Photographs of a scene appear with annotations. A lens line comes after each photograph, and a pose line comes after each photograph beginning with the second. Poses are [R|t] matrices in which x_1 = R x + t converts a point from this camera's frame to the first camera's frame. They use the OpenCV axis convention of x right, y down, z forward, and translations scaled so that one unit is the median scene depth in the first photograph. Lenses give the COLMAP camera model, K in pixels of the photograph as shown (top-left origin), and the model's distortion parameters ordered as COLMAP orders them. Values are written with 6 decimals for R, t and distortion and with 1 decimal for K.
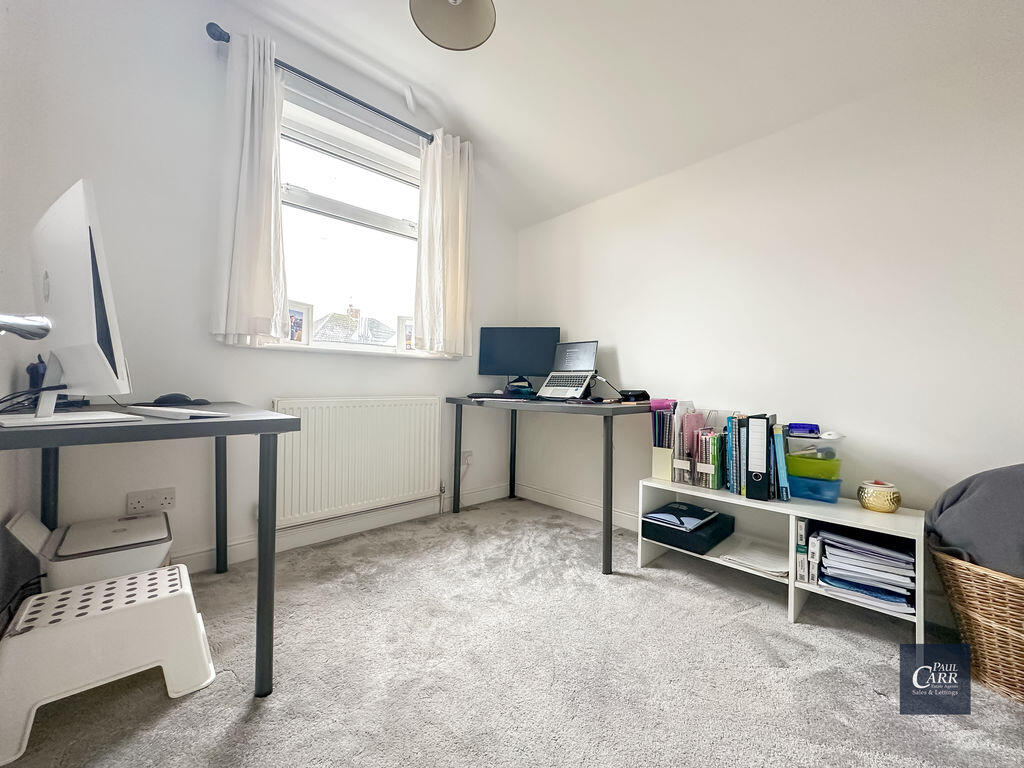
lens RADIAL K [[409.8, 0, 513.9], [0, 409.8, 383.2], [0, 0, 1]] dist [-0.003024, 0.000417]
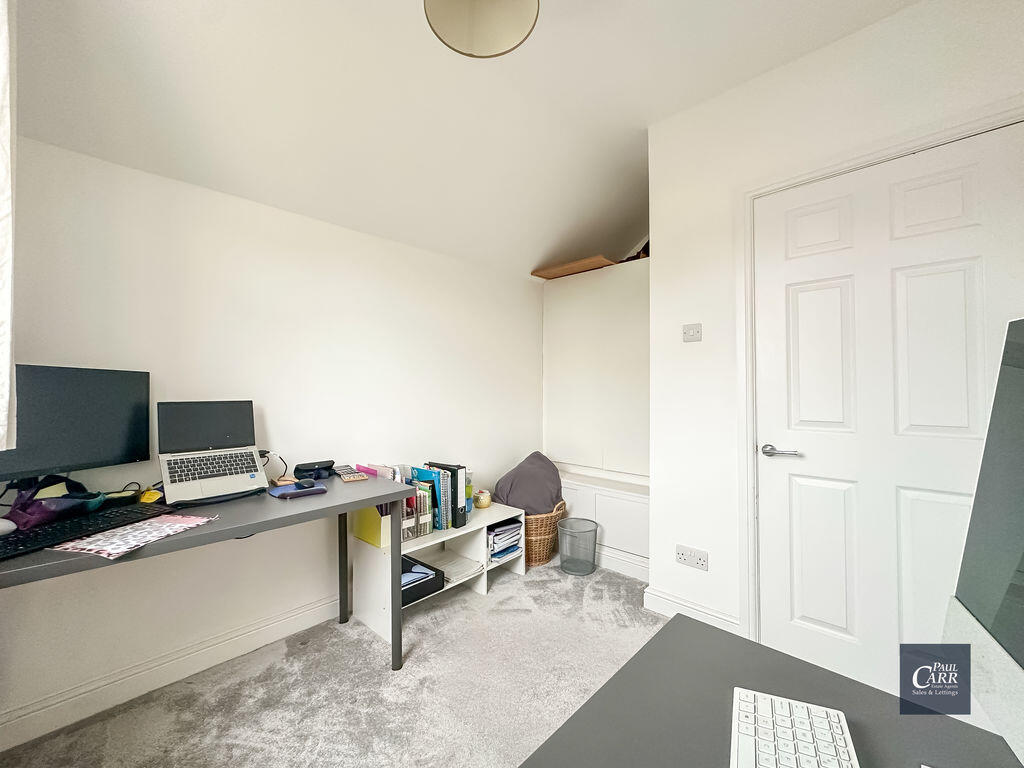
lens RADIAL K [[409.8, 0, 513.6], [0, 409.8, 385.3], [0, 0, 1]] dist [-0.003024, 0.000417]
pose [[-0.071079, 0.004584, 0.997460, -0.906481], [0.001816, 0.999988, -0.004466, -0.213890], [-0.997469, 0.001494, -0.071086, 1.012518]]
